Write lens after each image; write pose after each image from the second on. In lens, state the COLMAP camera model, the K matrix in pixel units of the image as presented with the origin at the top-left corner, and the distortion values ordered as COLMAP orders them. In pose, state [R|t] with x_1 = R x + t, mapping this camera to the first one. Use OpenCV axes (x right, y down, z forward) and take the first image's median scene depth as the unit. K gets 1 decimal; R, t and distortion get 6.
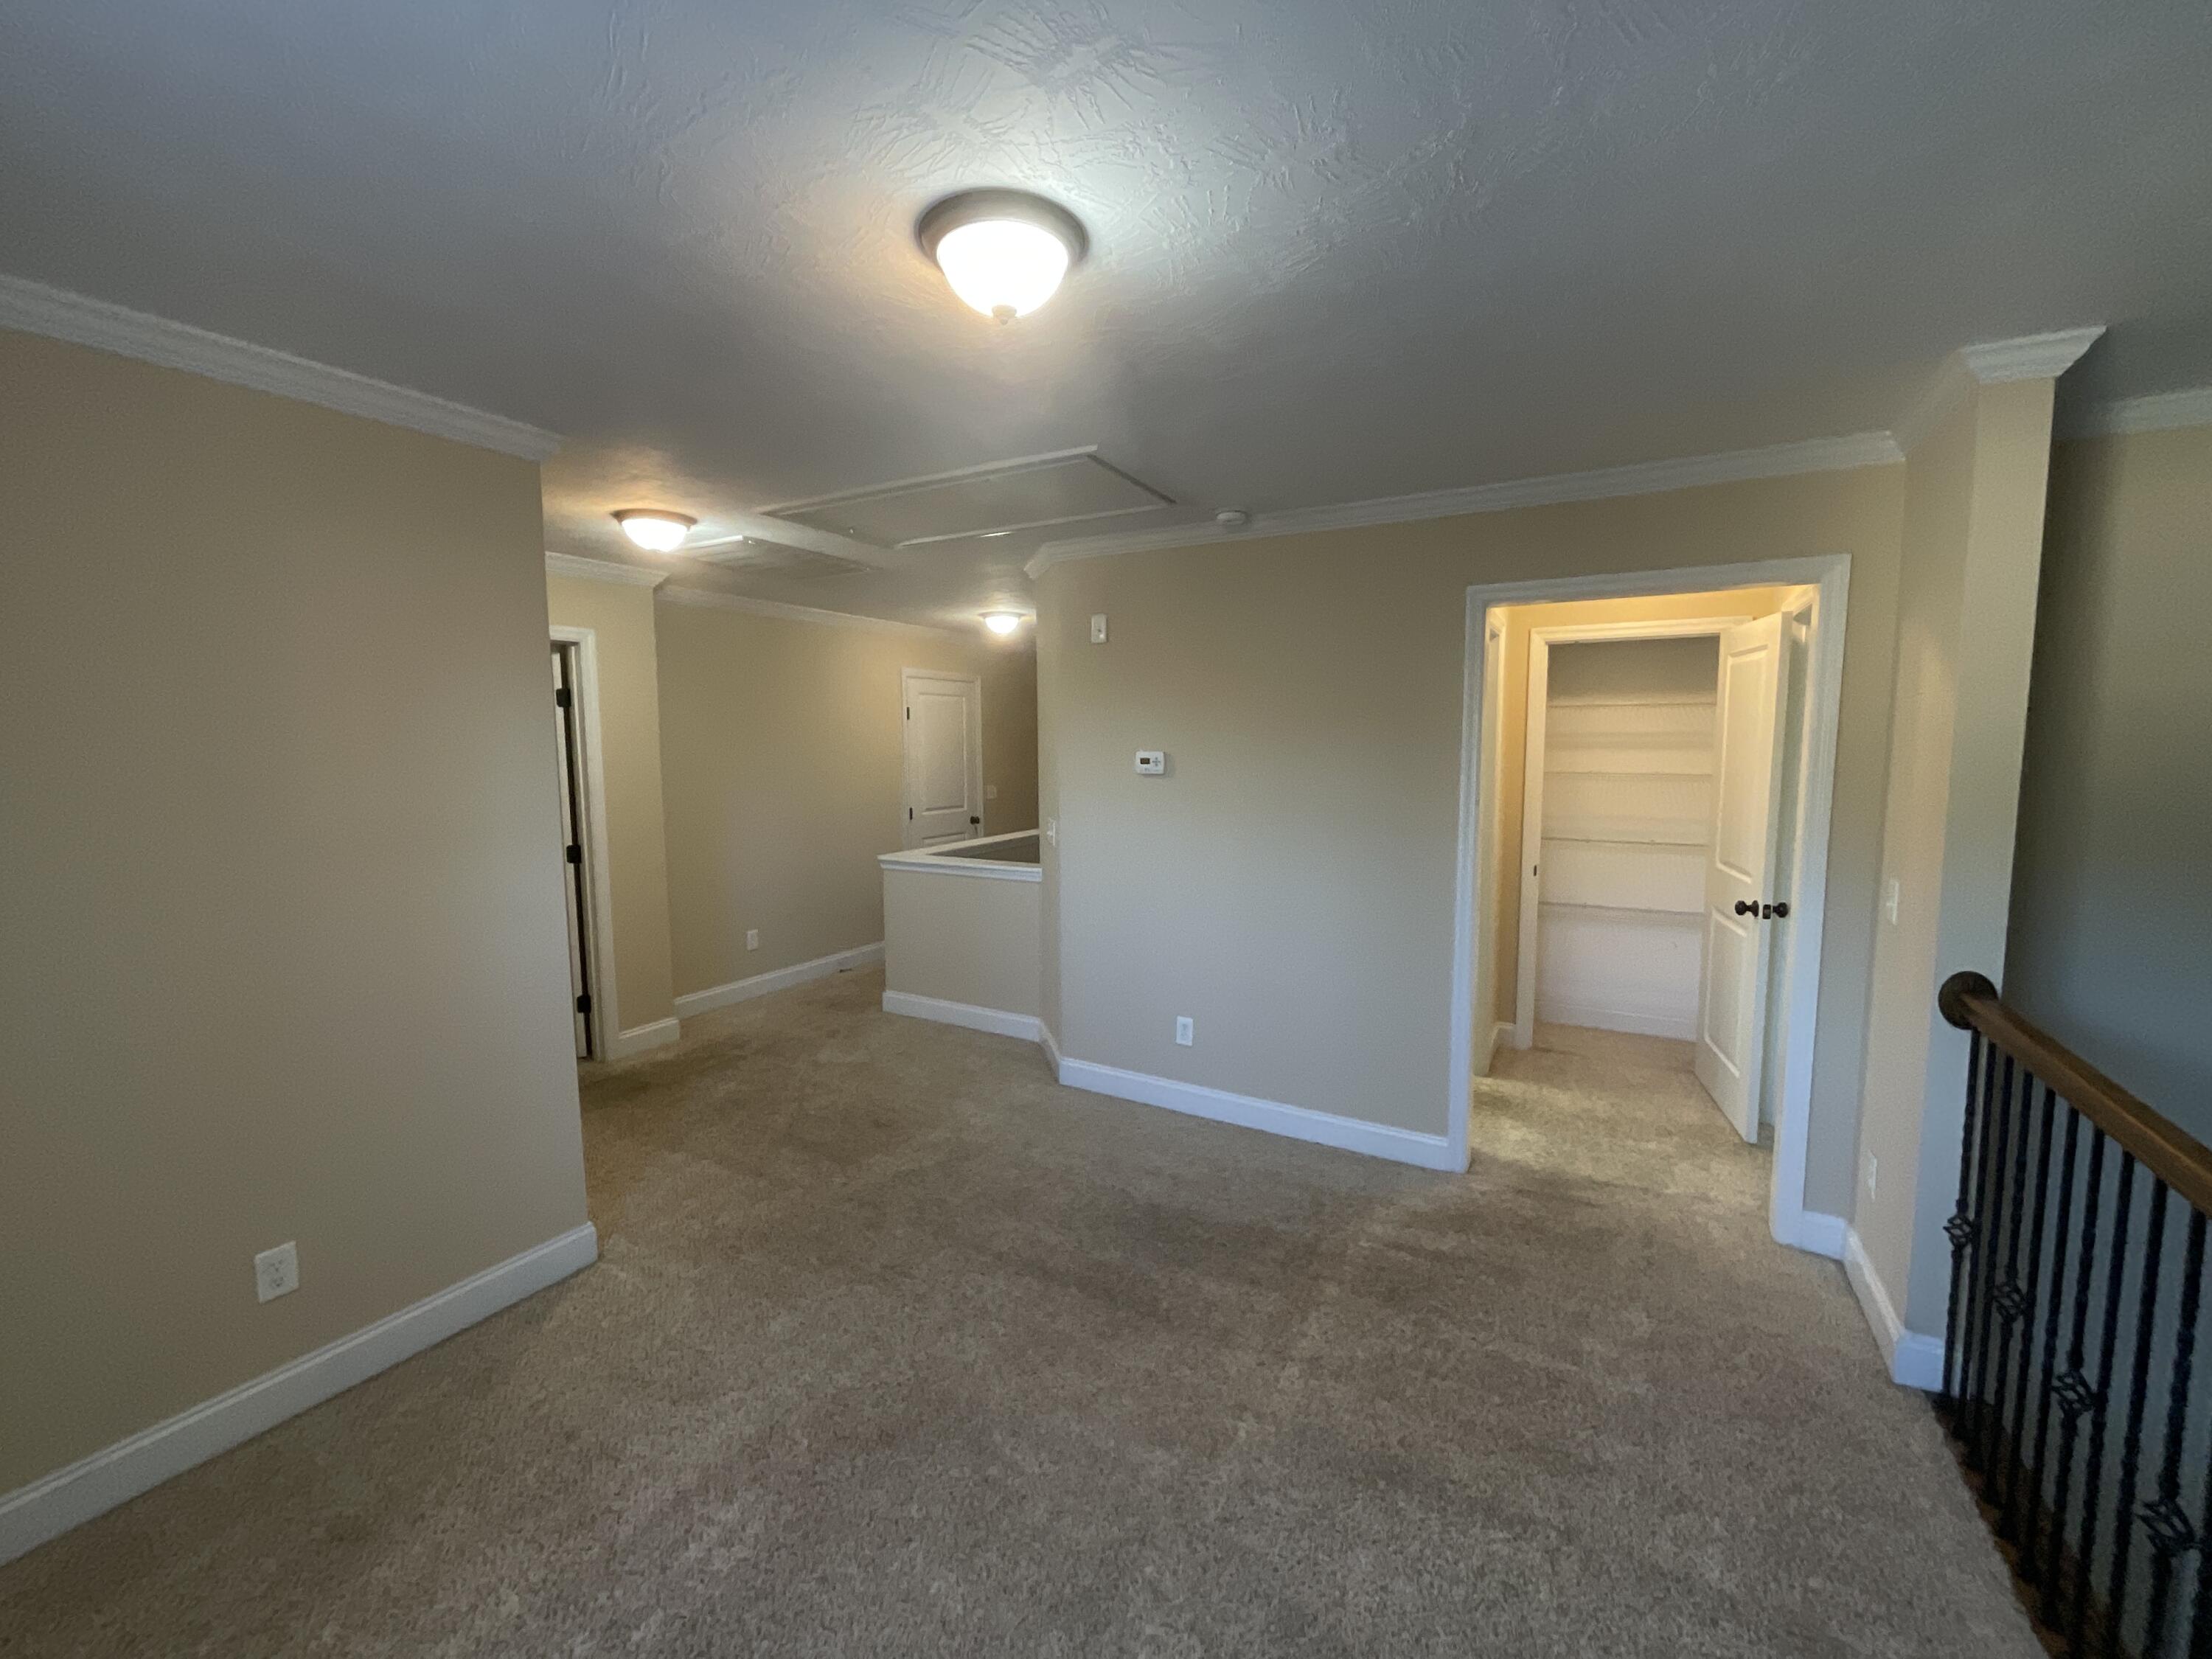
lens RADIAL K [[897.3, 0, 1087.3], [0, 897.3, 827.5], [0, 0, 1]] dist [-0.000296, -0.000090]
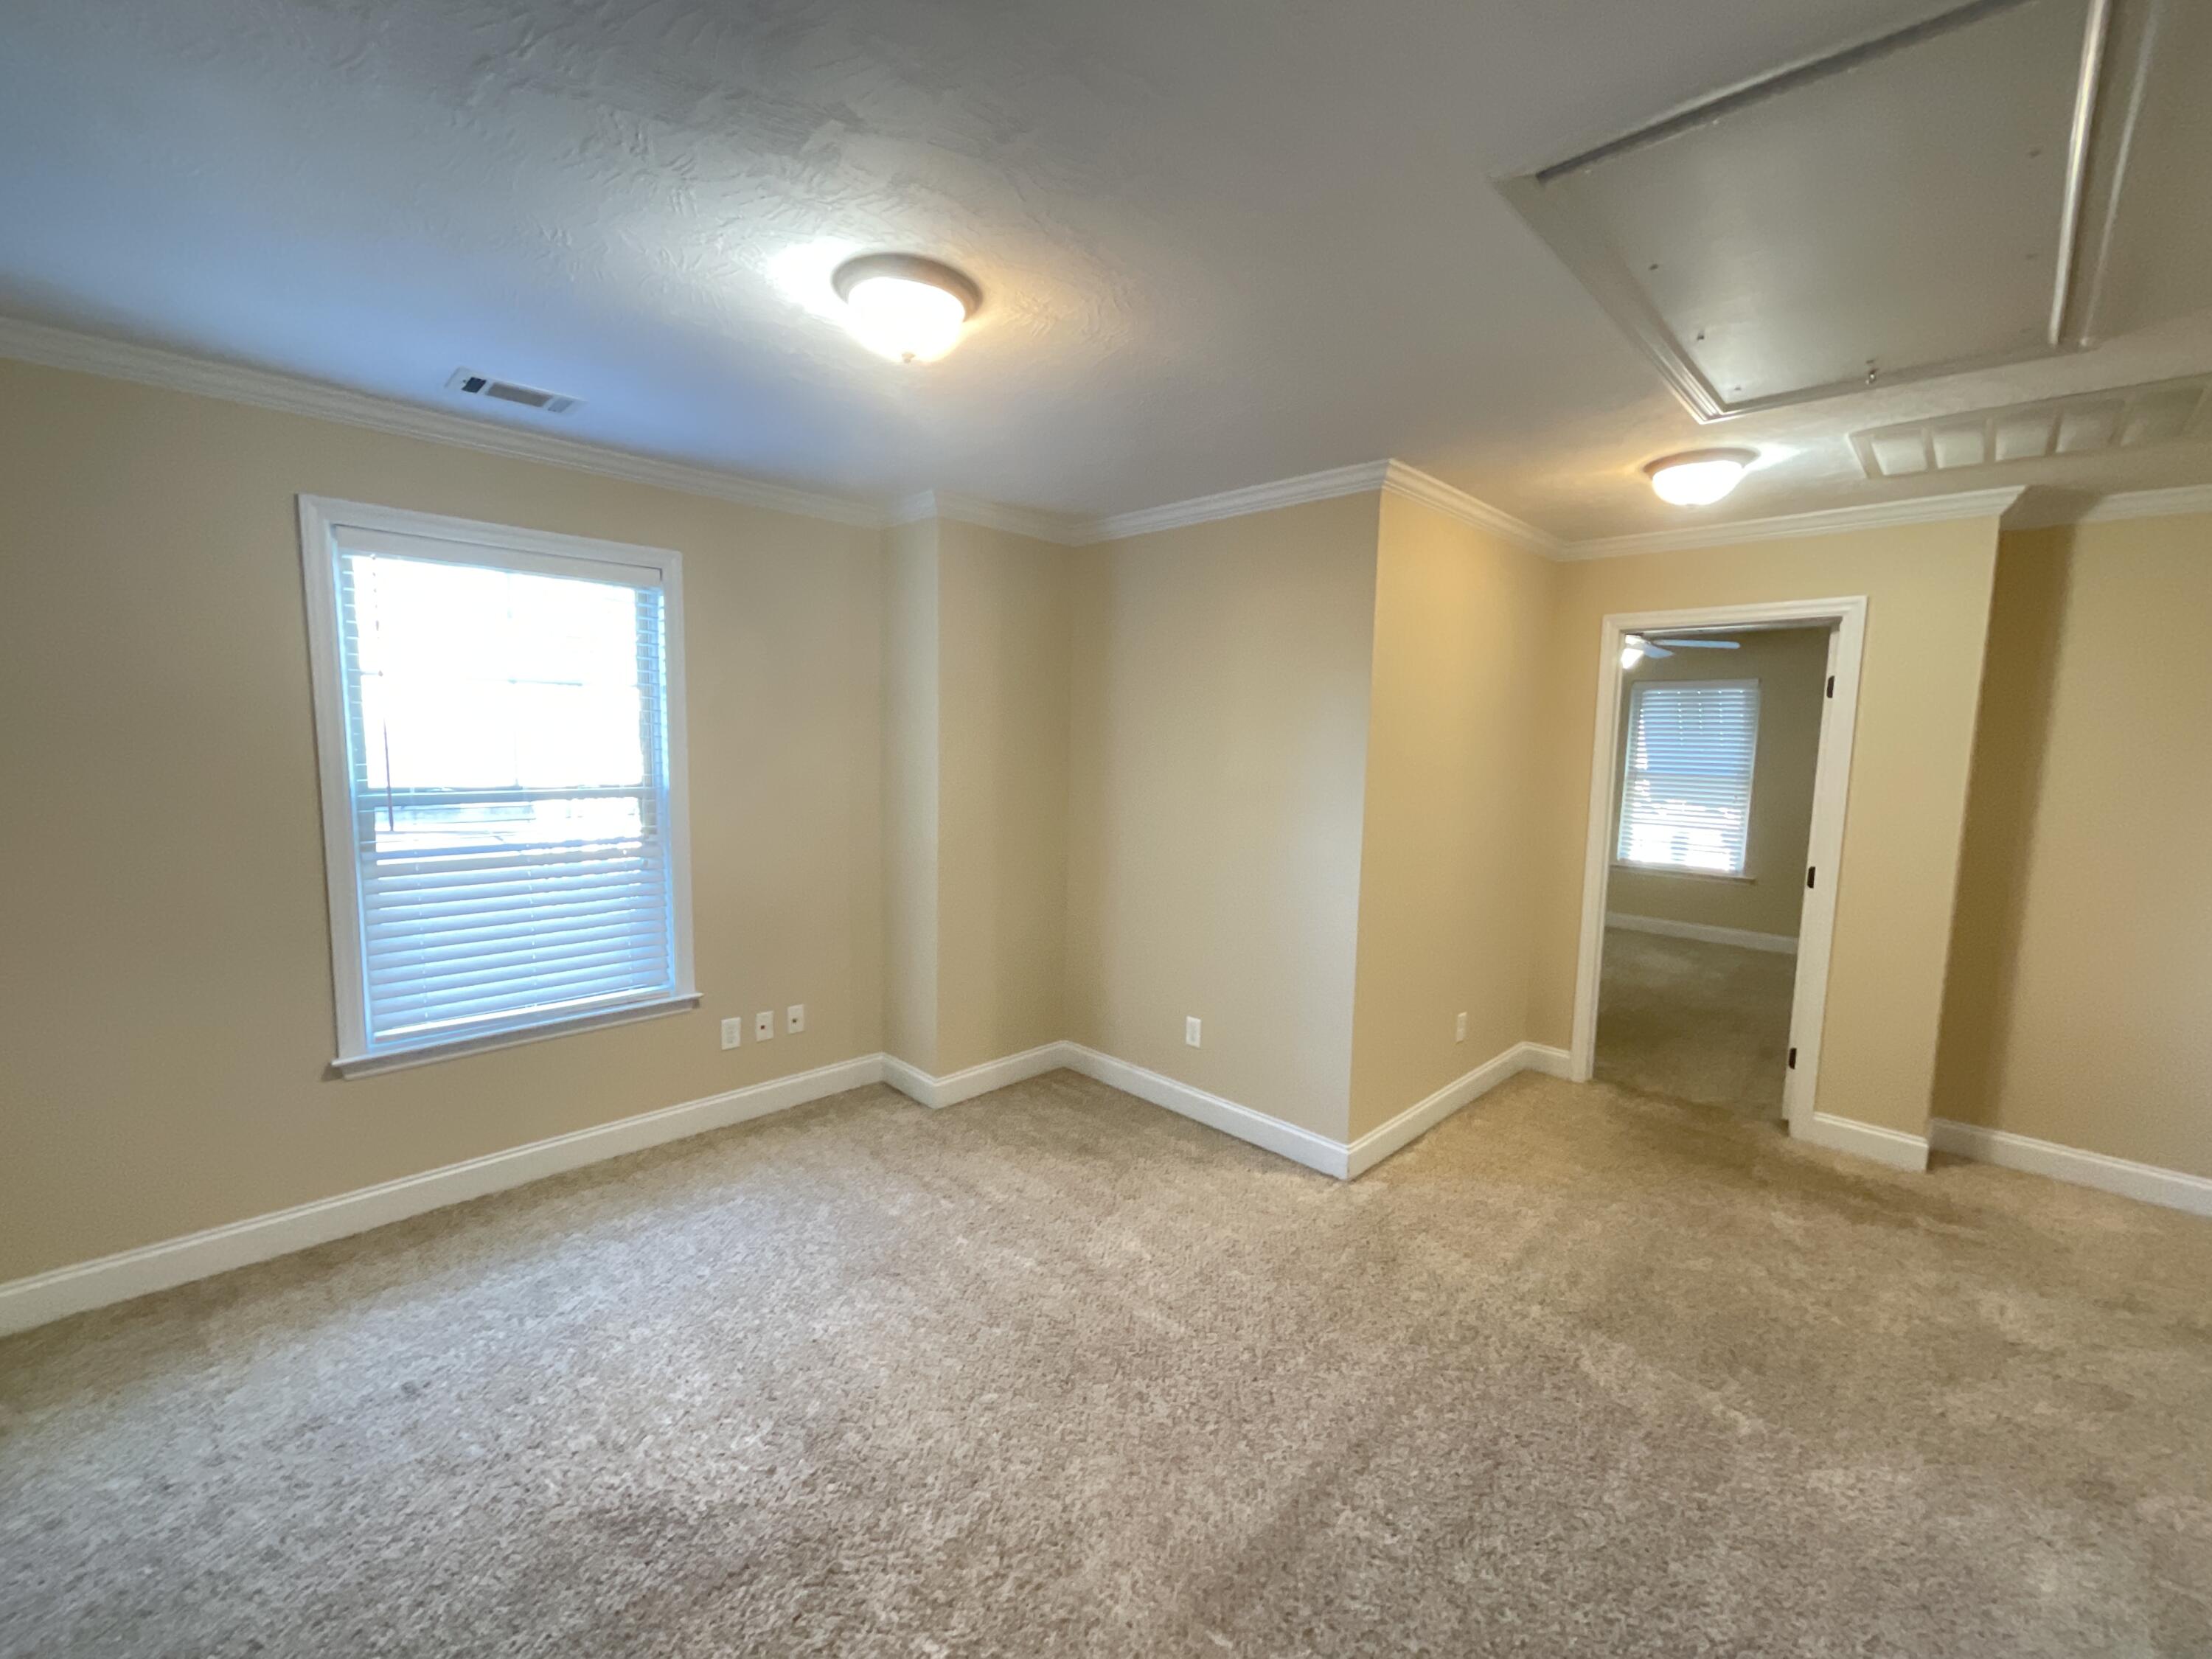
lens RADIAL K [[897.3, 0, 1087.3], [0, 897.3, 827.5], [0, 0, 1]] dist [-0.000296, -0.000090]
pose [[-0.259196, 0.102451, -0.960375, 0.435268], [-0.109493, 0.984831, 0.134611, -0.057967], [0.959598, 0.140045, -0.244047, 0.665091]]
